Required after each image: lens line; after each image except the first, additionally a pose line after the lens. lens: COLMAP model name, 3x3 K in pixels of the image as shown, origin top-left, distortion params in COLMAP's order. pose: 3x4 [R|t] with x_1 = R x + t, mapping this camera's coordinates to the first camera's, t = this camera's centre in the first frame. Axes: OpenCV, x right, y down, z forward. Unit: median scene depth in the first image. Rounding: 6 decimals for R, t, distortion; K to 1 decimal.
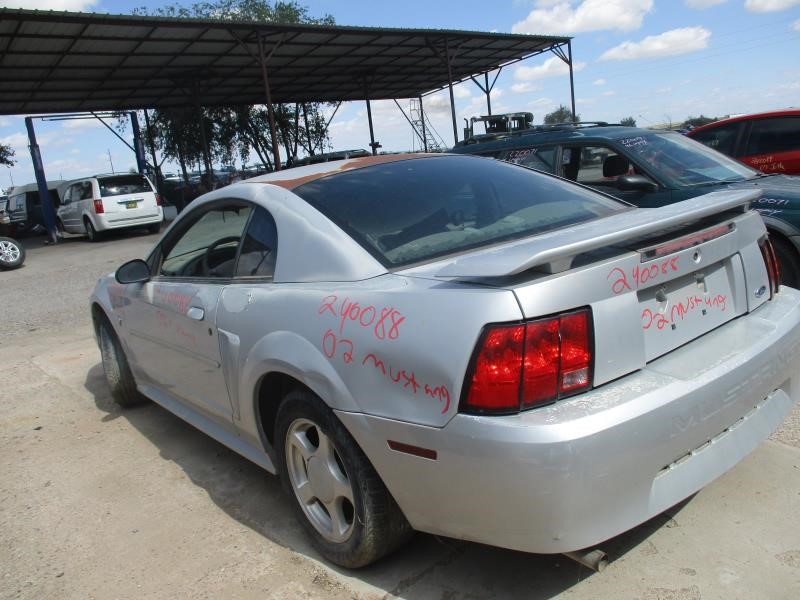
lens RADIAL K [[668.8, 0, 406.3], [0, 668.8, 300.0], [0, 0, 1]] dist [-0.034925, 0.012470]
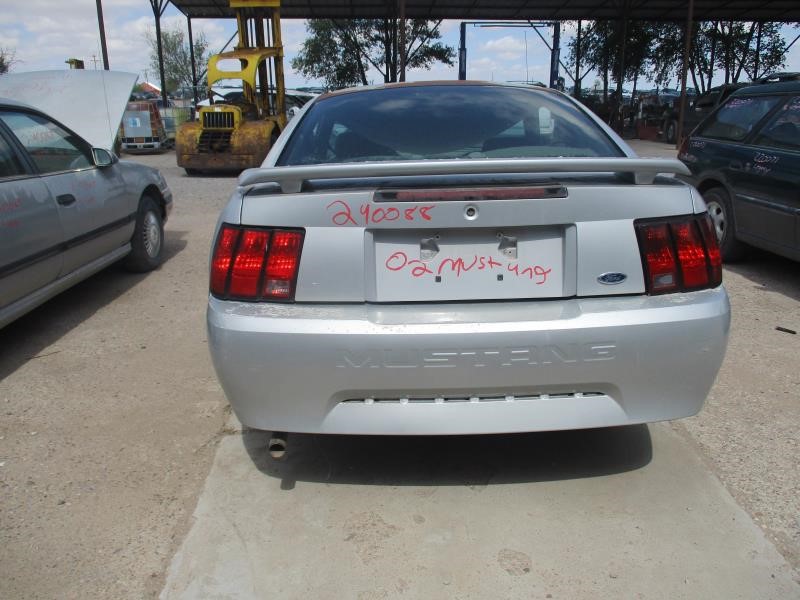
lens RADIAL K [[668.8, 0, 406.3], [0, 668.8, 300.0], [0, 0, 1]] dist [-0.034925, 0.012470]
pose [[0.784444, 0.273628, -0.556574, 0.108894], [-0.205655, 0.961400, 0.182798, -0.011848], [0.585109, -0.028933, 0.810438, 0.020643]]
